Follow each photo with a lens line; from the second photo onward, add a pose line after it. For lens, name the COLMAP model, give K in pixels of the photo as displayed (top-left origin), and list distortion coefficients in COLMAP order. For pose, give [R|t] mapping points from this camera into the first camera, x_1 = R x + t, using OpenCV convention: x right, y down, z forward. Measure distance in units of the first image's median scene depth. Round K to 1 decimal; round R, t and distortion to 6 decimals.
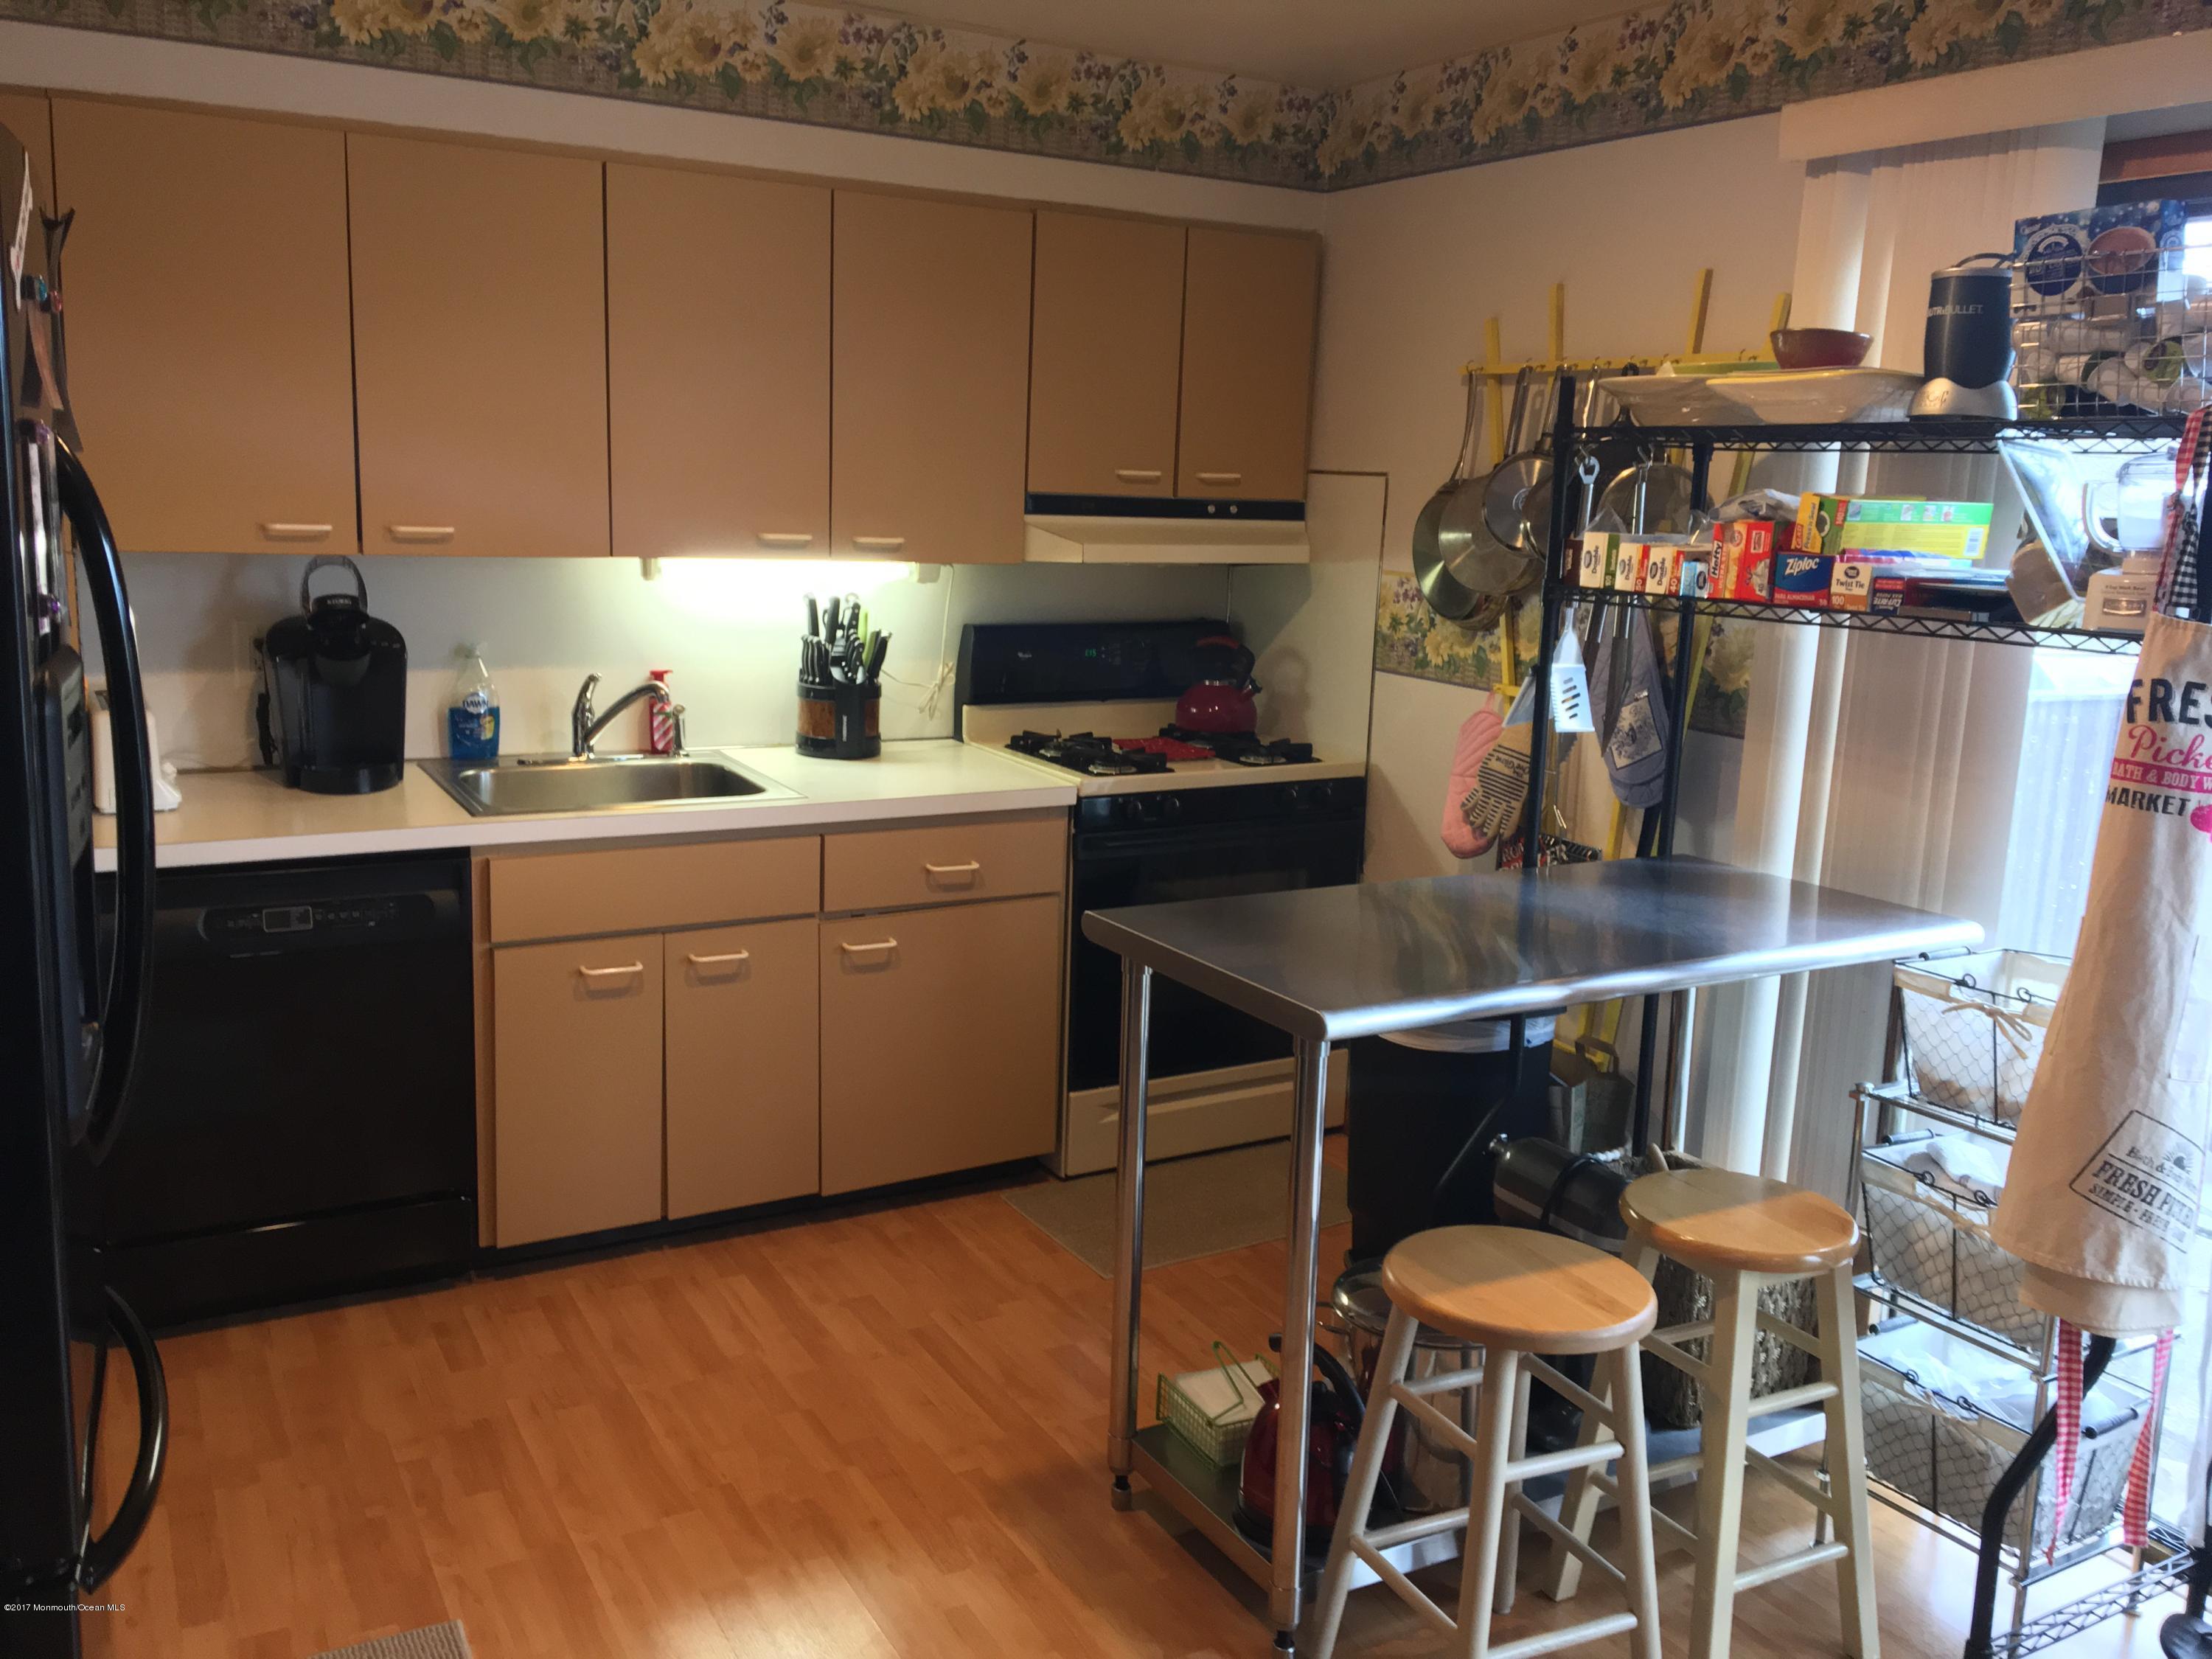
lens RADIAL K [[1844.6, 0, 1119.6], [0, 1844.6, 819.0], [0, 0, 1]] dist [0.095919, -0.149430]
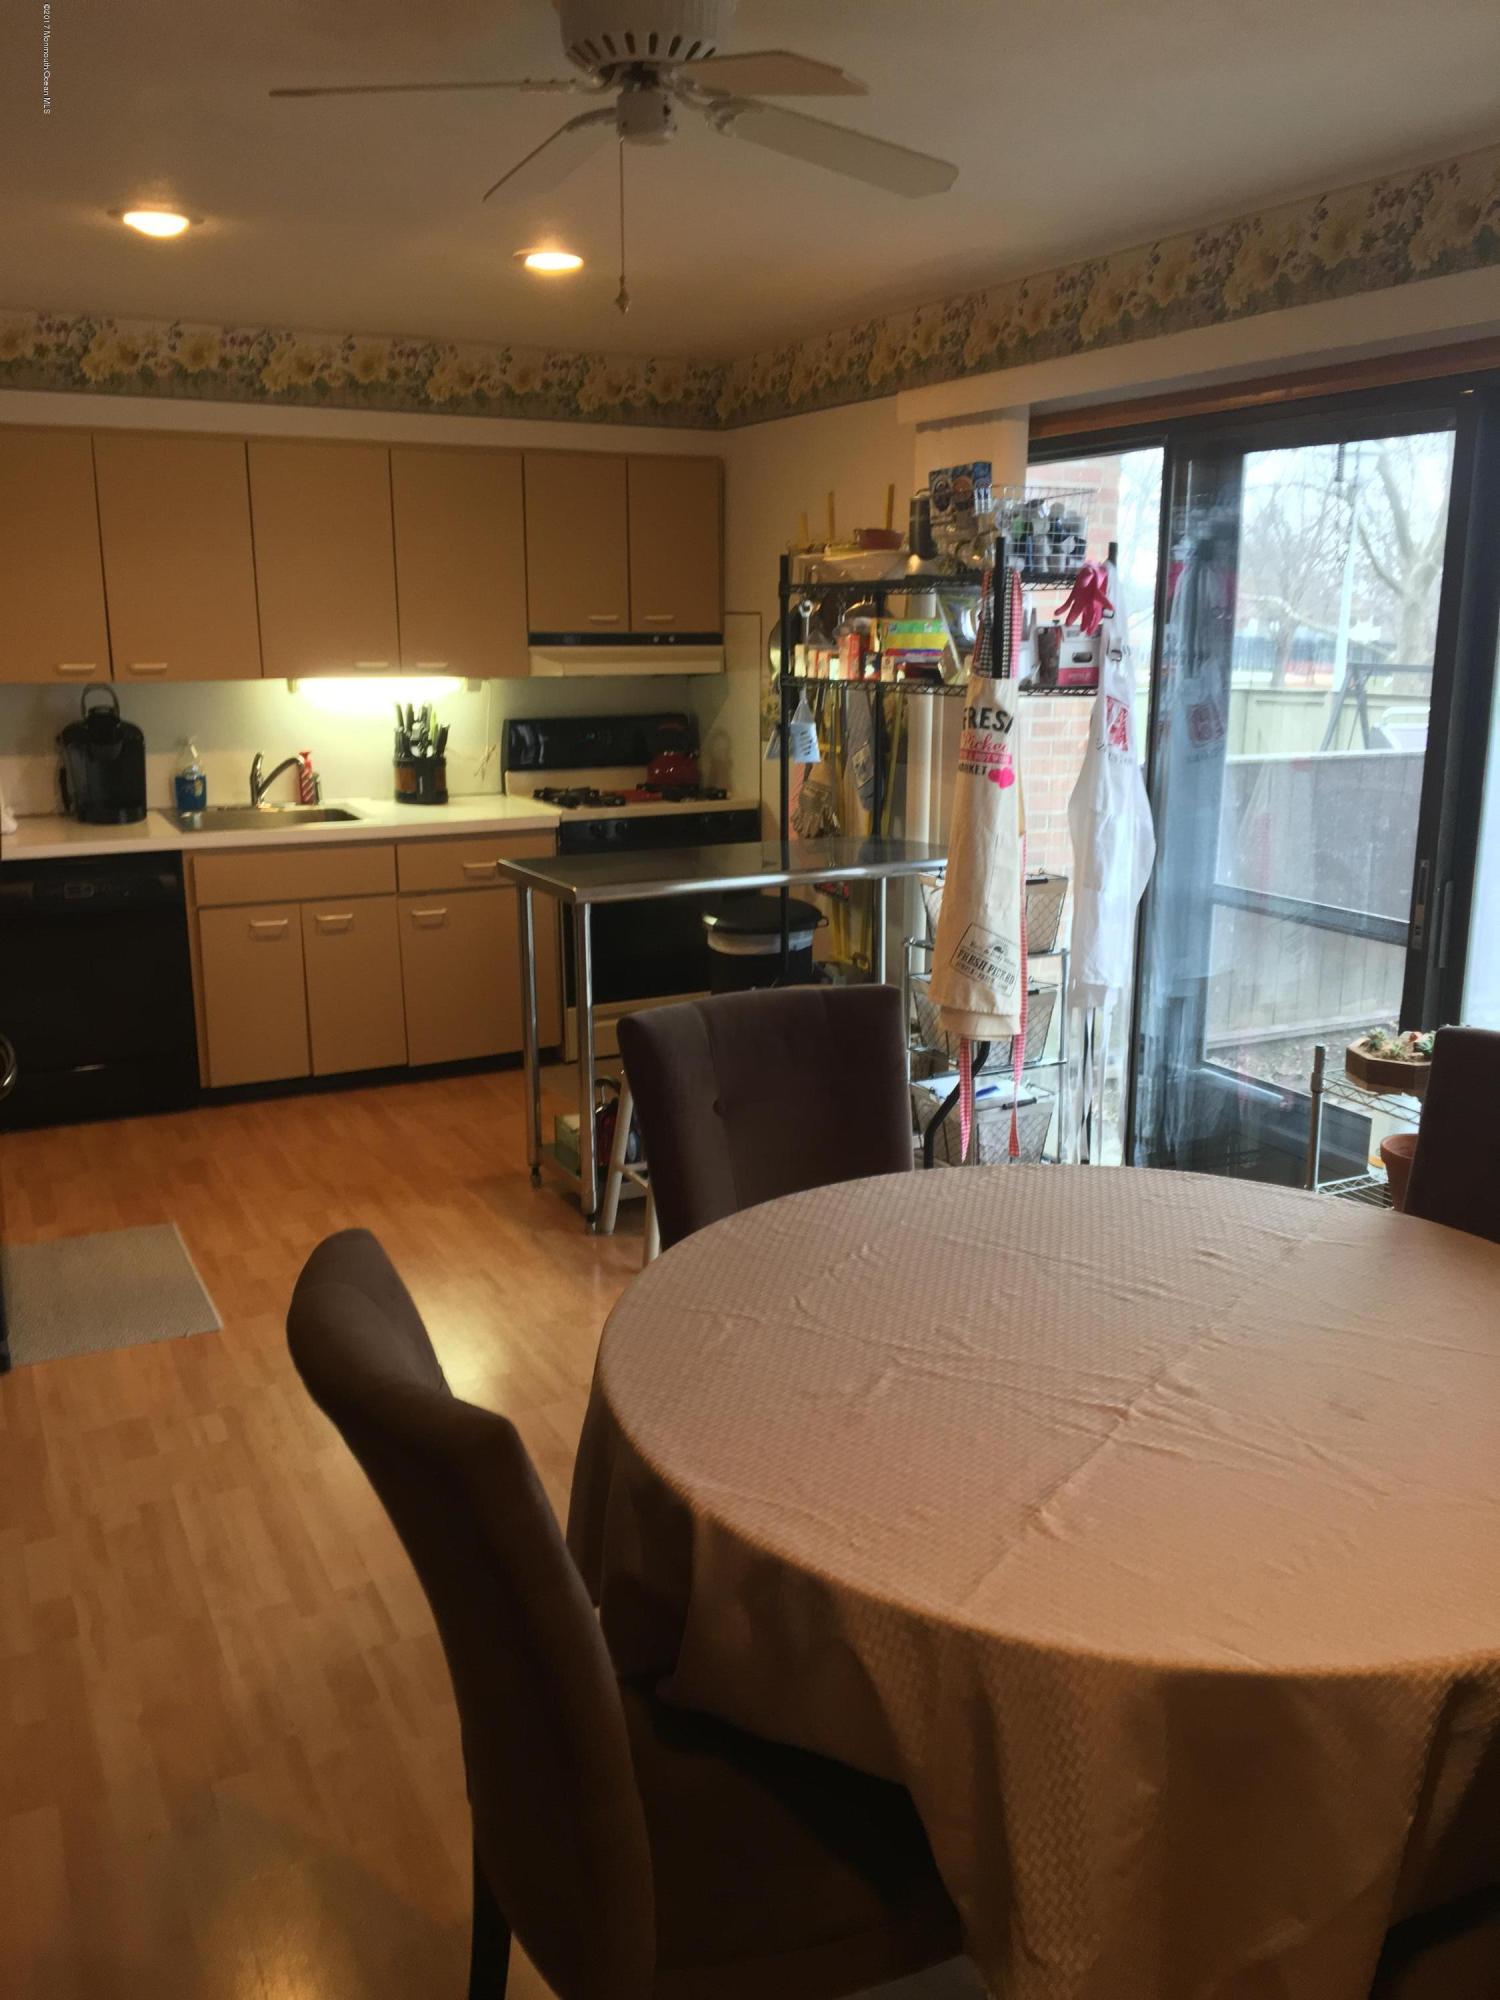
lens RADIAL K [[1667.8, 0, 779.0], [0, 1667.8, 1001.8], [0, 0, 1]] dist [0.095919, -0.149430]
pose [[0.998446, -0.024808, -0.049903, 0.250492], [0.026888, 0.998779, 0.041452, 0.094978], [0.048814, -0.042730, 0.997893, -0.483958]]
